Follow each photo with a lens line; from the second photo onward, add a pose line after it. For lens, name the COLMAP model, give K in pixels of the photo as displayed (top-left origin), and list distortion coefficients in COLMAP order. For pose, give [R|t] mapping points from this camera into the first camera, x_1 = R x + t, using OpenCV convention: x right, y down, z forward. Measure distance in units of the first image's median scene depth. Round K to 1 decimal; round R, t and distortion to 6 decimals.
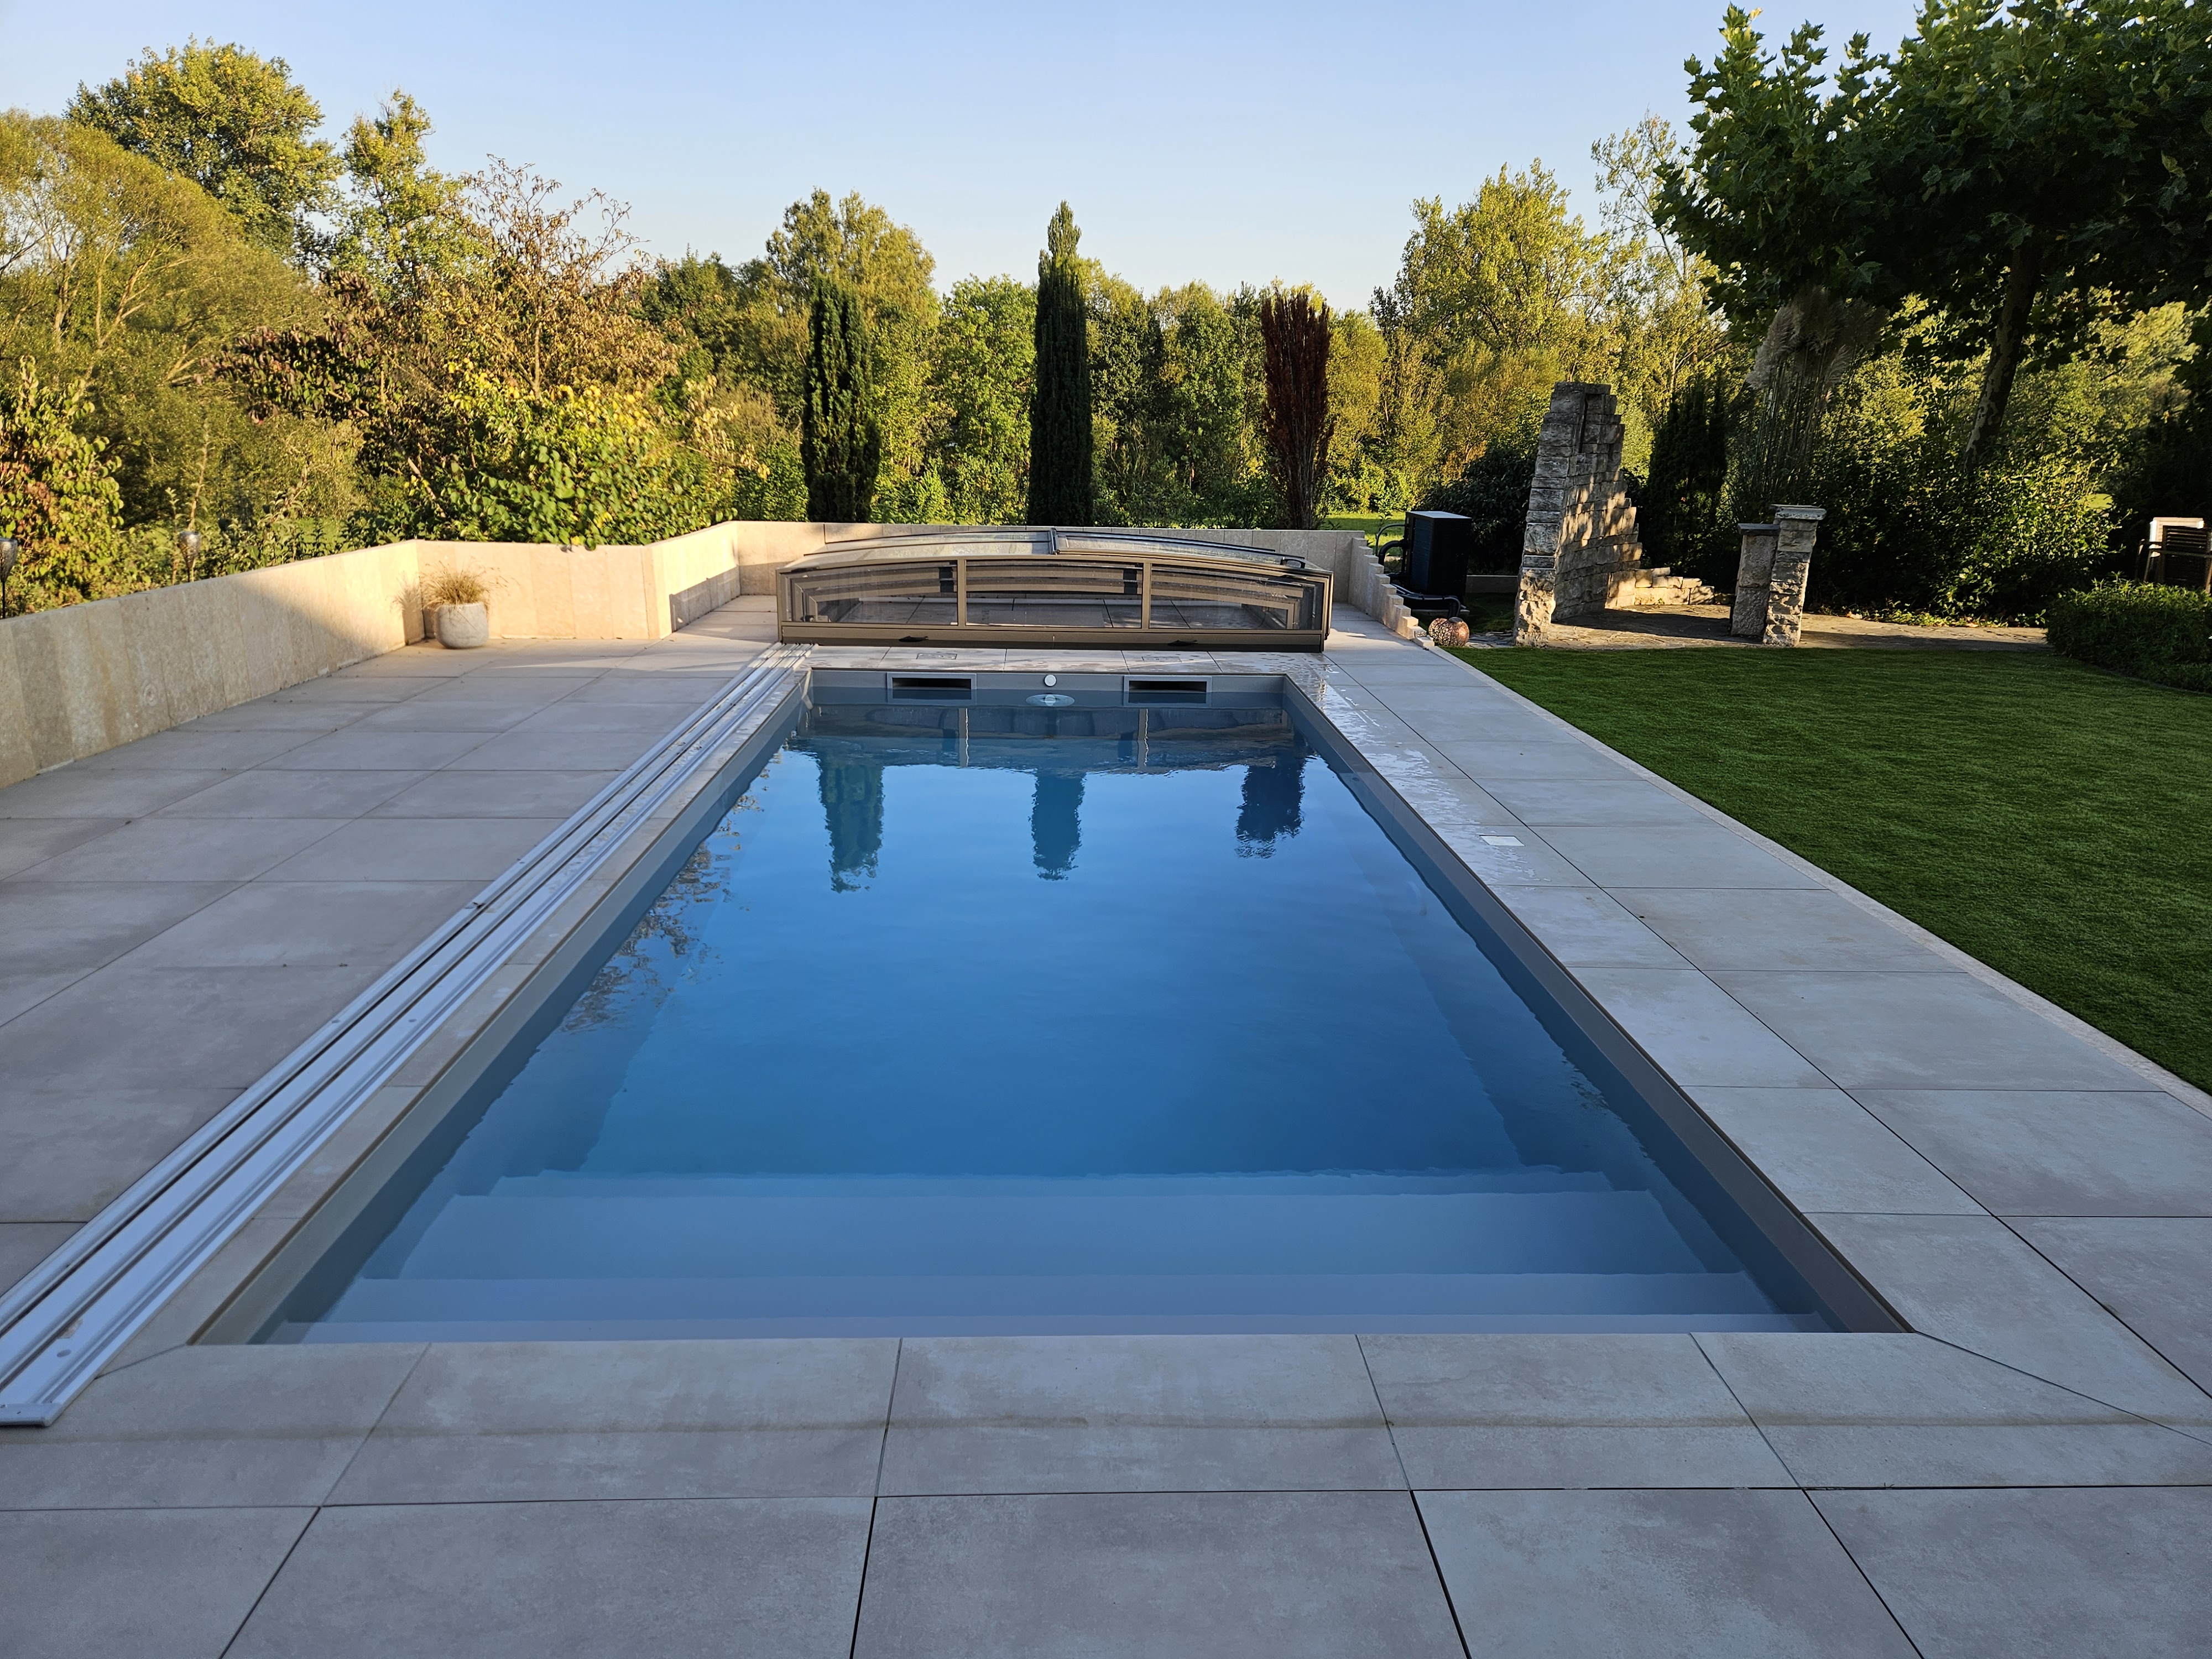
lens RADIAL K [[1471.3, 0, 1097.2], [0, 1471.3, 851.3], [0, 0, 1]] dist [0.077206, -0.063626]
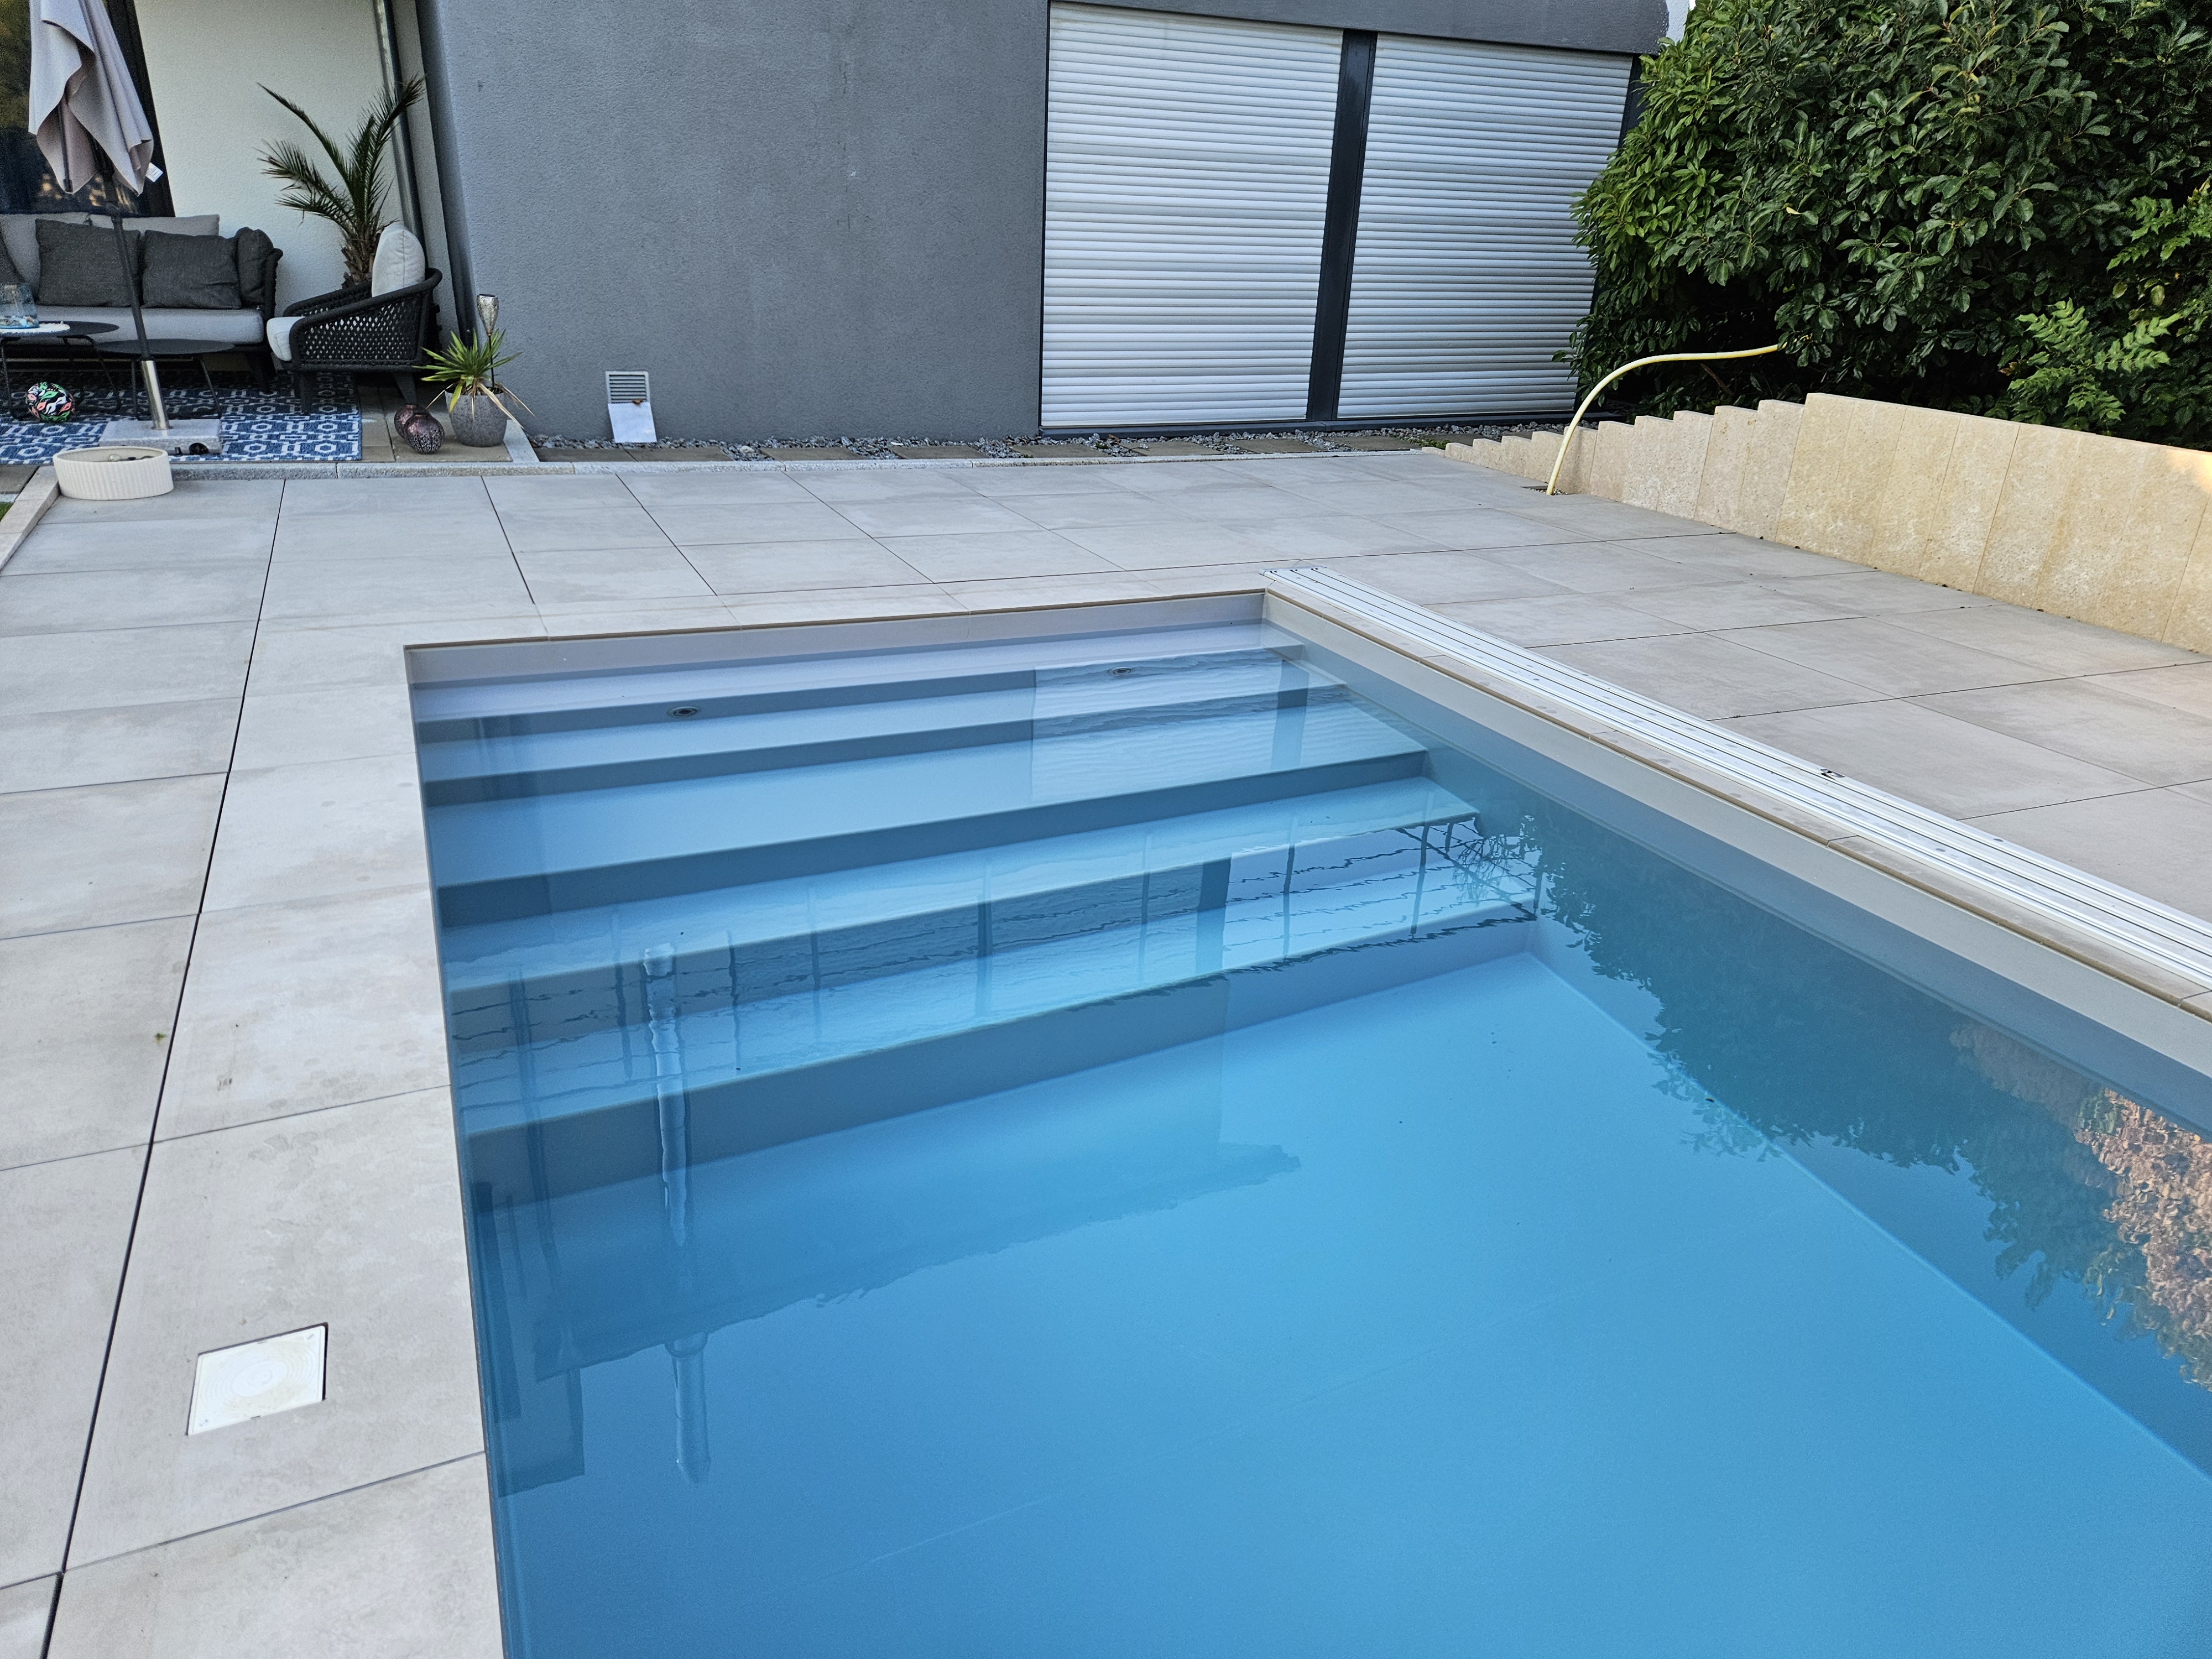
lens RADIAL K [[1471.3, 0, 1095.2], [0, 1471.3, 851.5], [0, 0, 1]] dist [0.077206, -0.063626]
pose [[-0.924797, 0.101608, -0.366642, 0.100475], [-0.160024, 0.770410, 0.617140, -0.143259], [0.345171, 0.629400, -0.696213, 0.558933]]
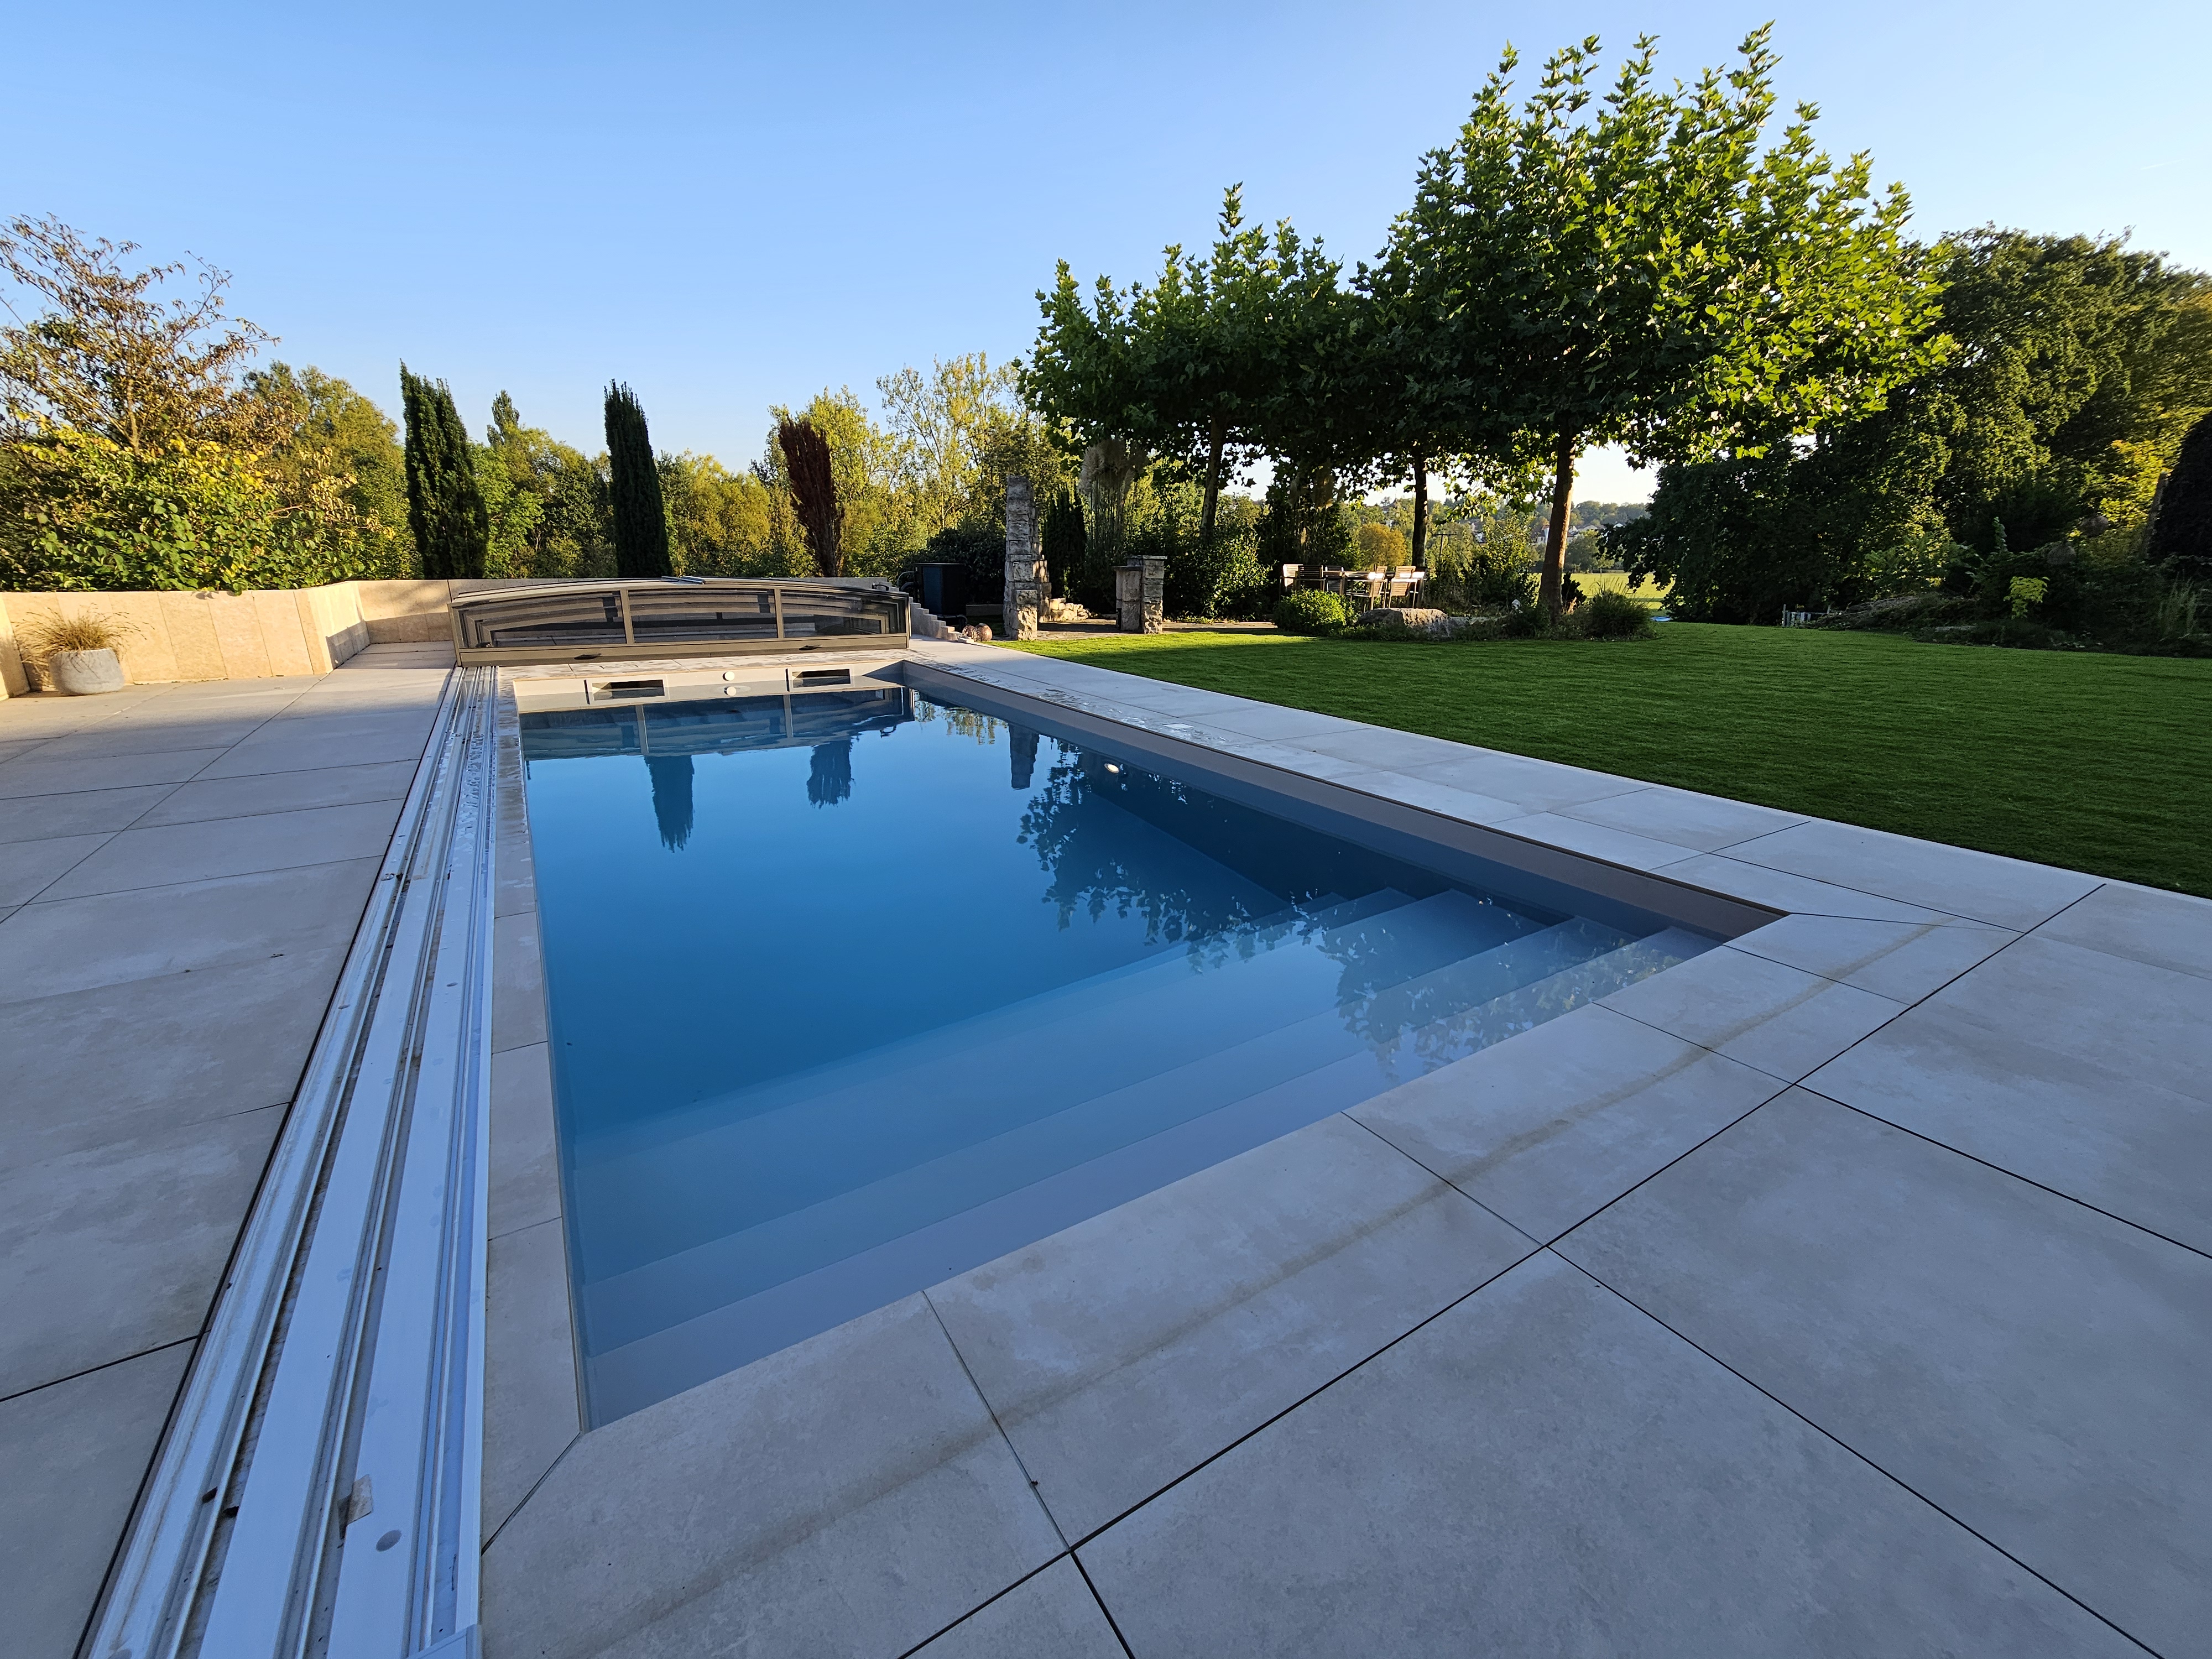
lens RADIAL K [[910.0, 0, 1100.9], [0, 910.0, 818.4], [0, 0, 1]] dist [-0.000743, 0.000196]
pose [[0.864011, -0.148954, 0.480934, -0.115896], [0.146189, 0.988301, 0.043463, 0.015497], [-0.481782, 0.032755, 0.875679, 0.109244]]
